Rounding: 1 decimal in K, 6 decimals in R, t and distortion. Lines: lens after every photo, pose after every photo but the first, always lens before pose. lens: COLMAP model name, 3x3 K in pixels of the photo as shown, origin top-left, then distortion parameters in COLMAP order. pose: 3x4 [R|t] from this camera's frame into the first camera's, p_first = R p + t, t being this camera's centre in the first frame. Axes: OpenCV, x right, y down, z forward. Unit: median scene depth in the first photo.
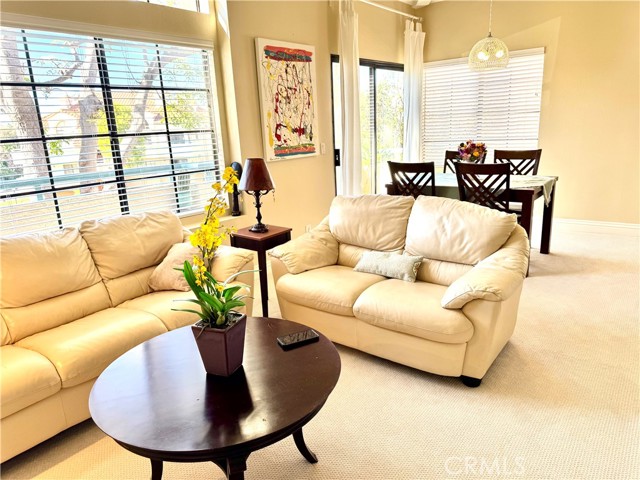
lens RADIAL K [[447.4, 0, 318.9], [0, 447.4, 246.0], [0, 0, 1]] dist [0.093414, -0.126456]
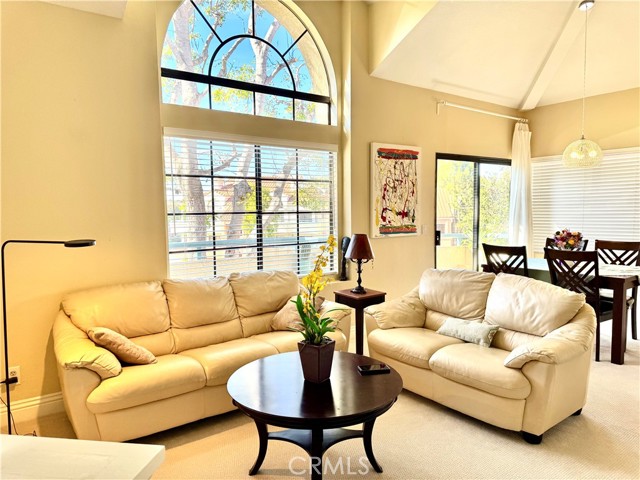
lens RADIAL K [[447.4, 0, 320.8], [0, 447.4, 241.7], [0, 0, 1]] dist [0.093414, -0.126456]
pose [[0.965388, 0.054023, -0.255163, 0.056882], [-0.100038, 0.980186, -0.170959, 0.040247], [0.240871, 0.190567, 0.951664, -0.168974]]
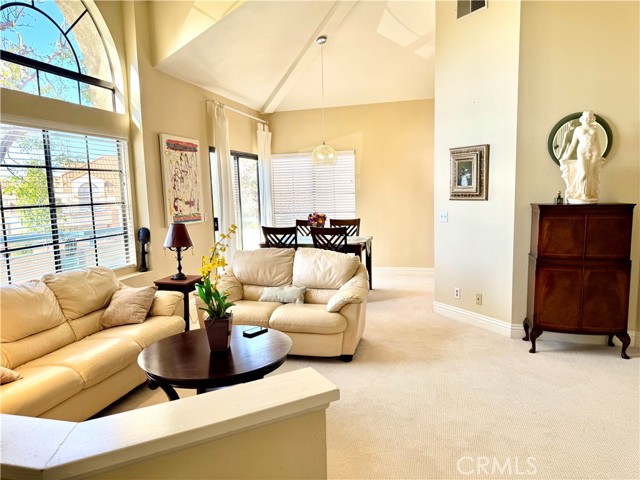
lens RADIAL K [[447.4, 0, 321.4], [0, 447.4, 246.2], [0, 0, 1]] dist [0.093414, -0.126456]
pose [[0.922061, -0.025803, 0.386185, -0.210284], [0.084873, 0.986970, -0.136700, 0.070070], [-0.377625, 0.158822, 0.912236, -0.286230]]
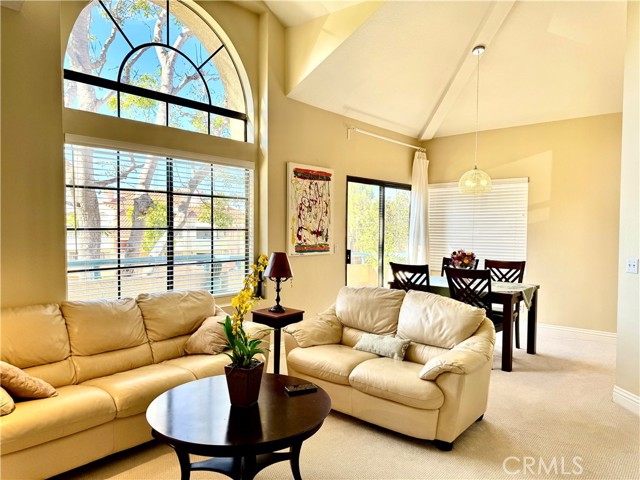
lens RADIAL K [[447.4, 0, 321.0], [0, 447.4, 245.8], [0, 0, 1]] dist [0.093414, -0.126456]
pose [[0.997481, 0.057402, -0.041673, 0.020169], [-0.065191, 0.973410, -0.219596, 0.042115], [0.027960, 0.221760, 0.974700, -0.172388]]
